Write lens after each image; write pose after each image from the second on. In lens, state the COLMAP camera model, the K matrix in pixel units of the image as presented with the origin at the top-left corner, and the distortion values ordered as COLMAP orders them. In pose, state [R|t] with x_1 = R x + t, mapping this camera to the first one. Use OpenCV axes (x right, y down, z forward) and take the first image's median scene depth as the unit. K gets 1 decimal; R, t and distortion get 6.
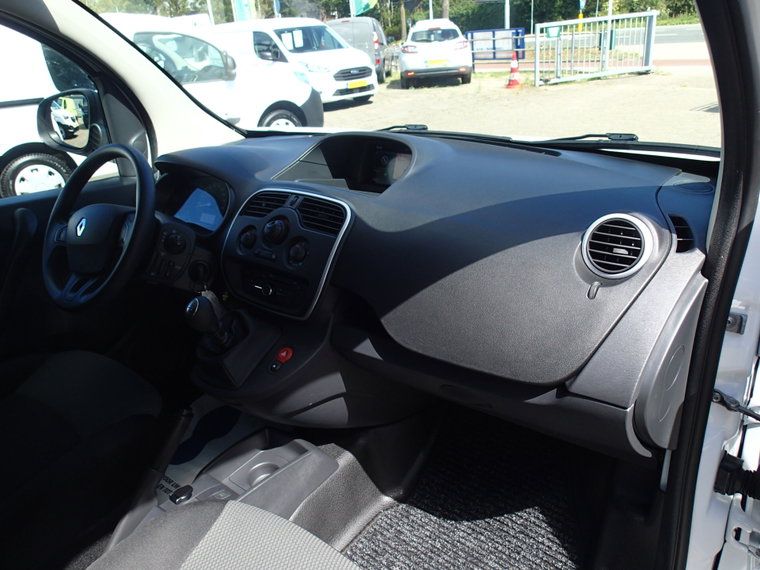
lens RADIAL K [[571.1, 0, 384.8], [0, 571.1, 286.9], [0, 0, 1]] dist [-0.001161, -0.000644]
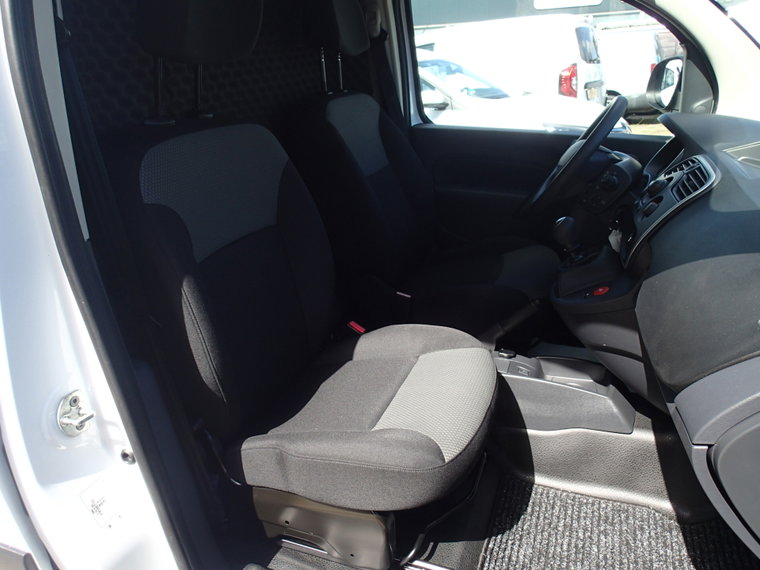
lens RADIAL K [[571.1, 0, 384.8], [0, 571.1, 286.9], [0, 0, 1]] dist [-0.001161, -0.000644]
pose [[0.318240, 0.404535, -0.857365, 0.532638], [-0.373344, 0.884779, 0.278891, -0.035536], [0.871400, 0.231337, 0.432603, 0.112330]]
